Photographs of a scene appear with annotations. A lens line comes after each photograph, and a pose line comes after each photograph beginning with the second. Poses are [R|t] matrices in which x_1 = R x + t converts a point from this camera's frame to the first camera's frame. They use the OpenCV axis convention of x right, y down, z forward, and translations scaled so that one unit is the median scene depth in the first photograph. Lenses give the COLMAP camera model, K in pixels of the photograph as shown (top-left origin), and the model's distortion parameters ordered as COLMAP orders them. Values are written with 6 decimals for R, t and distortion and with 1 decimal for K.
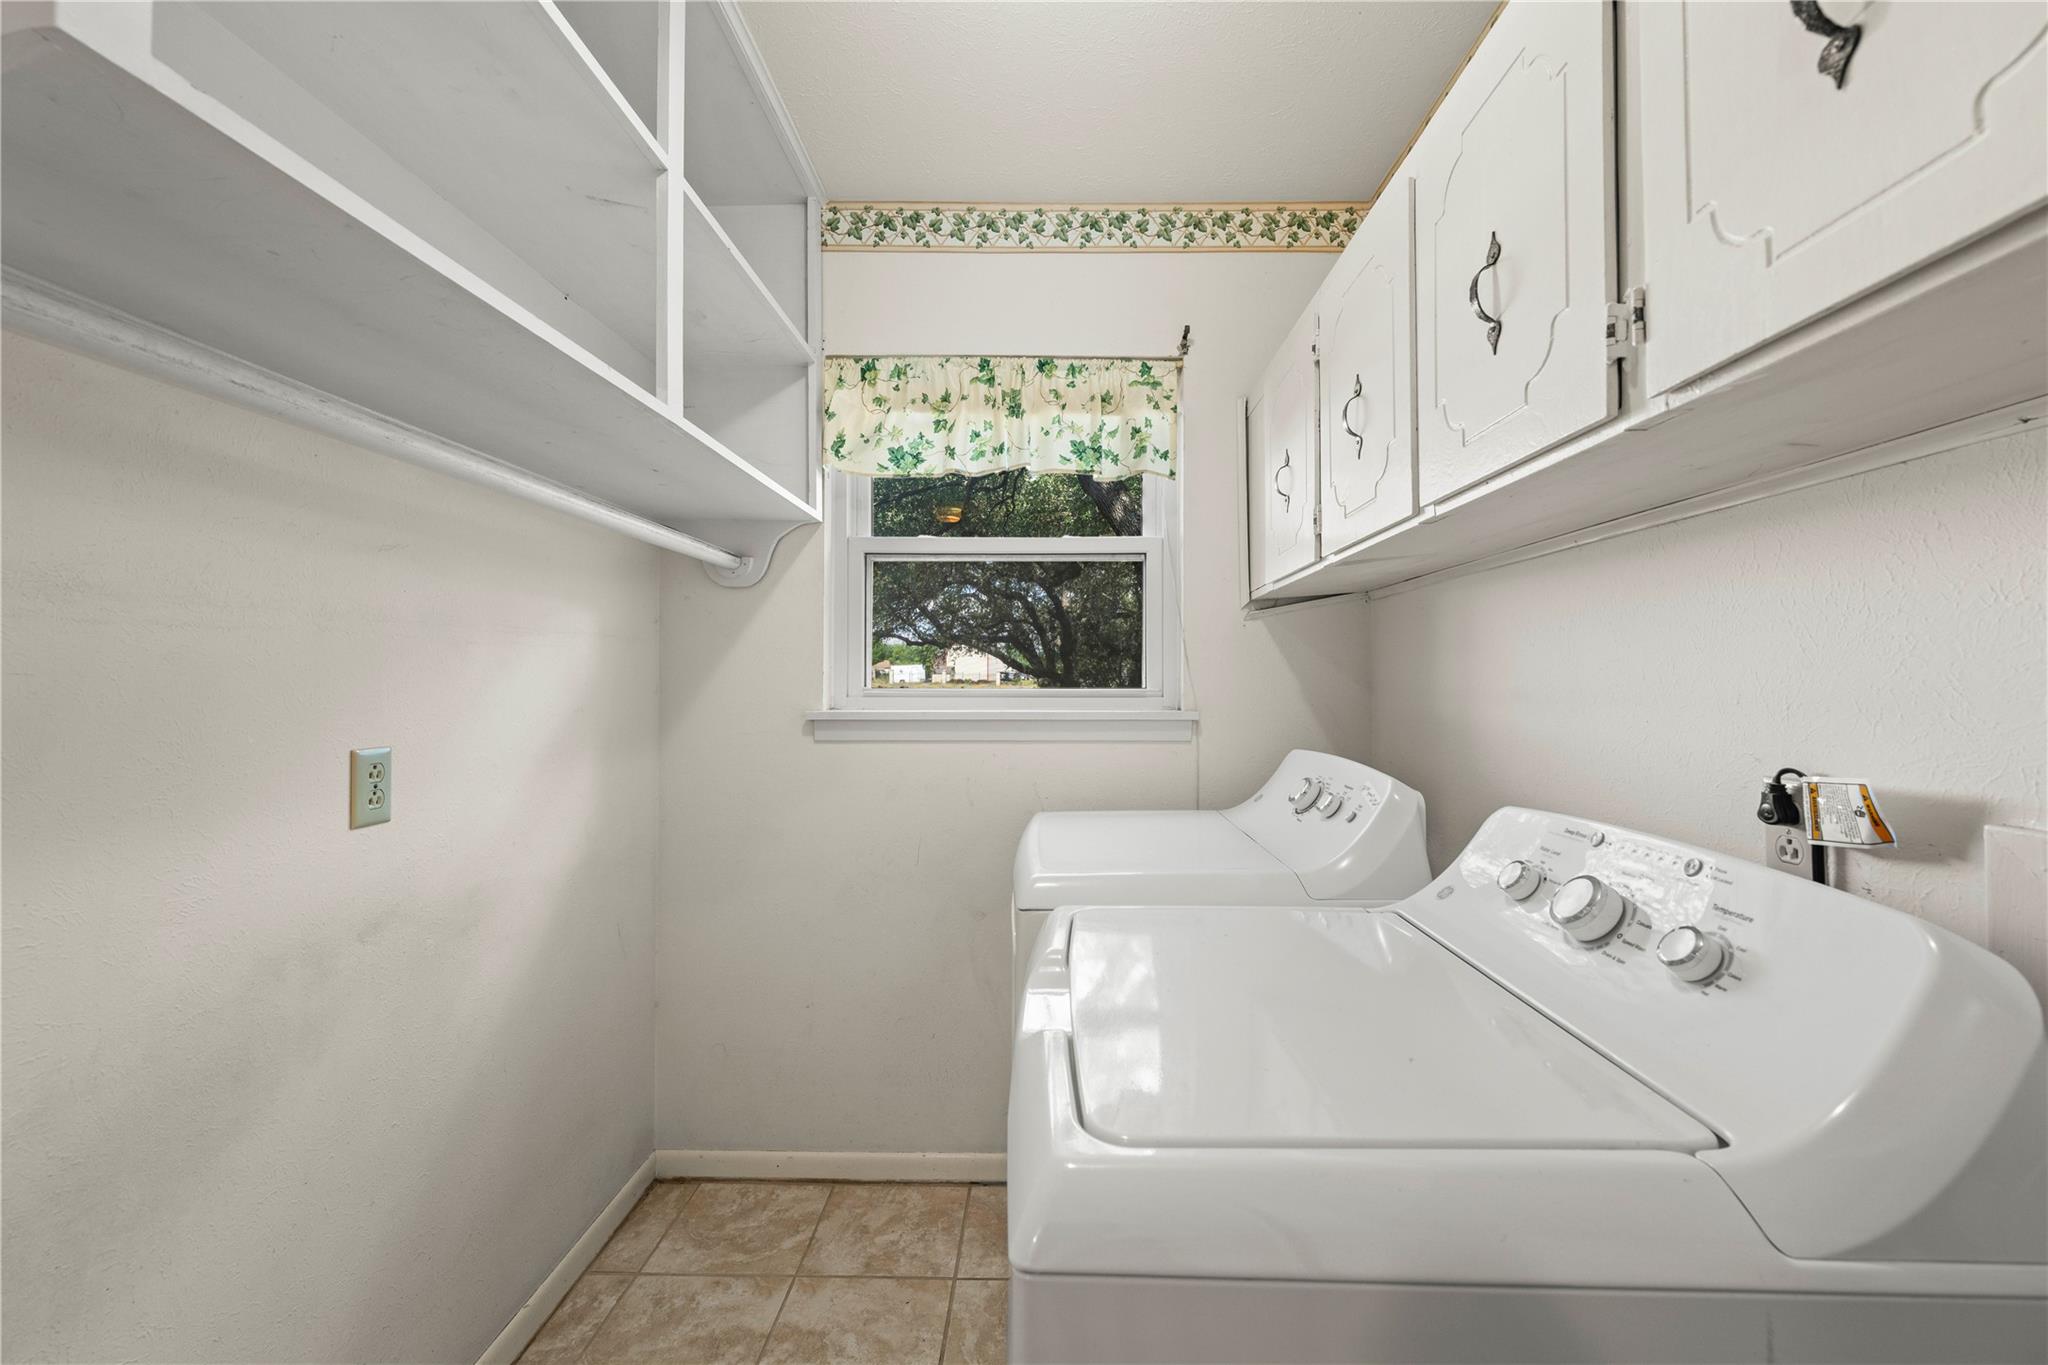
lens RADIAL K [[812.2, 0, 1028.8], [0, 812.2, 678.4], [0, 0, 1]] dist [0.002148, -0.001102]
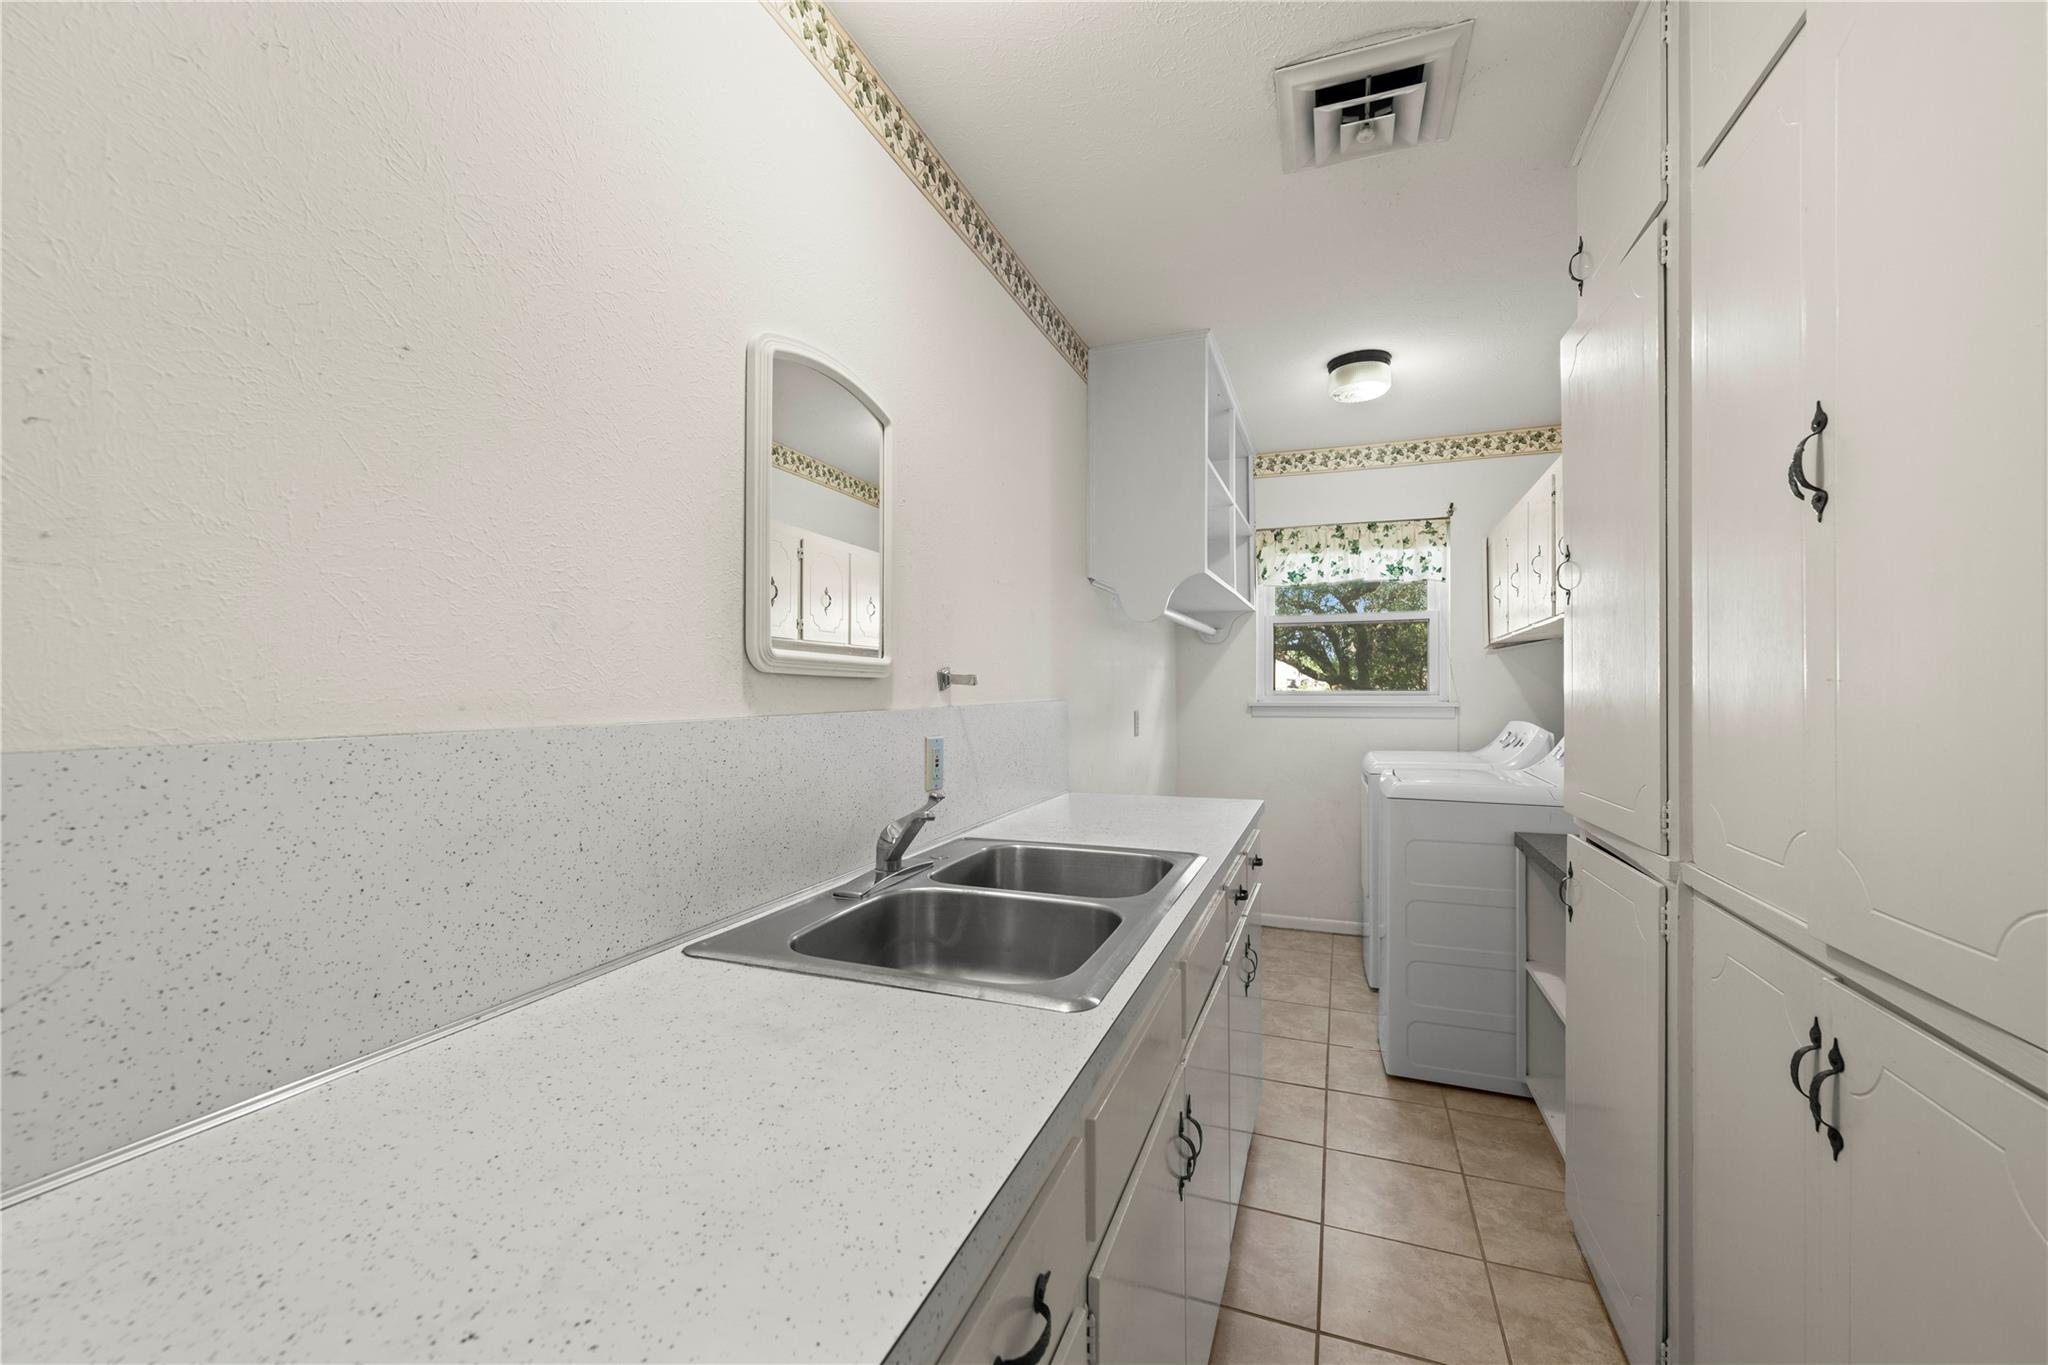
lens RADIAL K [[812.2, 0, 1024.7], [0, 812.2, 683.7], [0, 0, 1]] dist [0.002148, -0.001102]
pose [[0.942042, -0.002037, -0.335488, -0.112391], [0.001572, 0.999997, -0.001658, -0.002377], [0.335491, 0.001034, 0.942043, -1.137157]]
